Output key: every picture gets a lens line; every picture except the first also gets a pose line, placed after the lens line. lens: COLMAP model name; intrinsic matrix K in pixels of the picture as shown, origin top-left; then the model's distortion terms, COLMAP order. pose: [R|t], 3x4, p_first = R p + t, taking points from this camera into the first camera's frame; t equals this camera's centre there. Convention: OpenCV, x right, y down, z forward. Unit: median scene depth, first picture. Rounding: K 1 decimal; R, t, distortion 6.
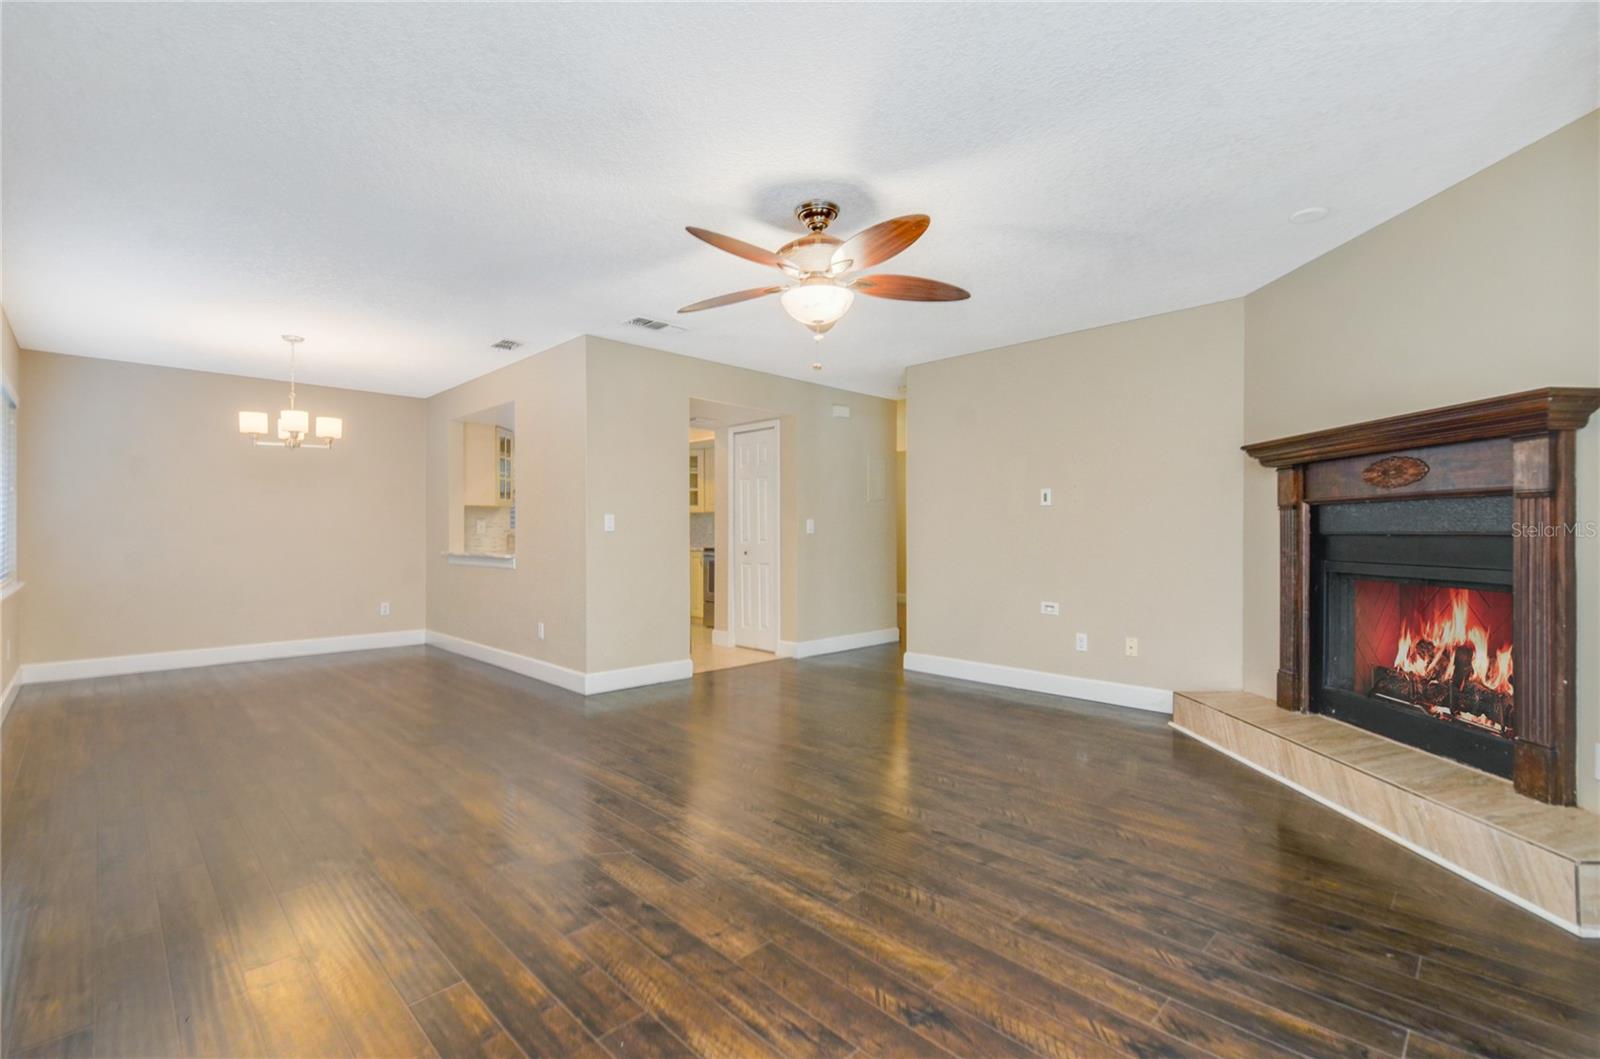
lens RADIAL K [[721.5, 0, 783.6], [0, 721.5, 525.1], [0, 0, 1]] dist [0.031150, 0.000204]
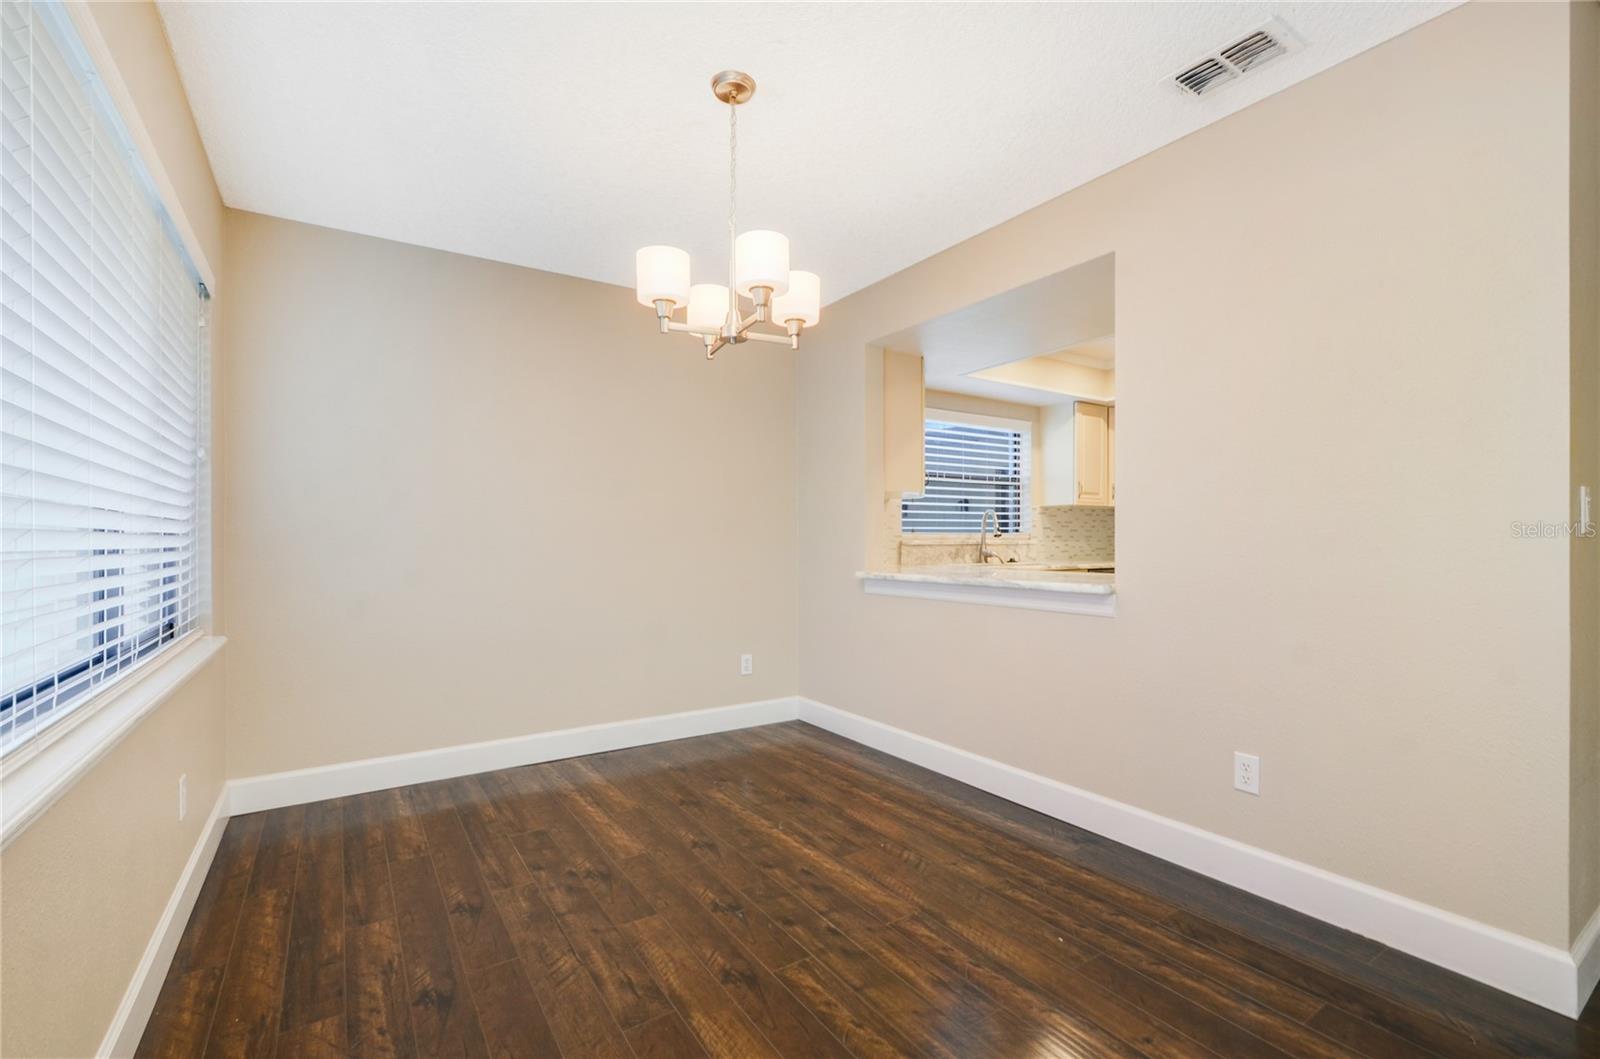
lens RADIAL K [[721.5, 0, 815.8], [0, 721.5, 533.9], [0, 0, 1]] dist [0.031150, 0.000204]
pose [[0.985465, -0.004310, -0.169827, -0.404111], [0.004305, 0.999991, -0.000401, 0.005450], [0.169827, -0.000336, 0.985474, 0.432055]]
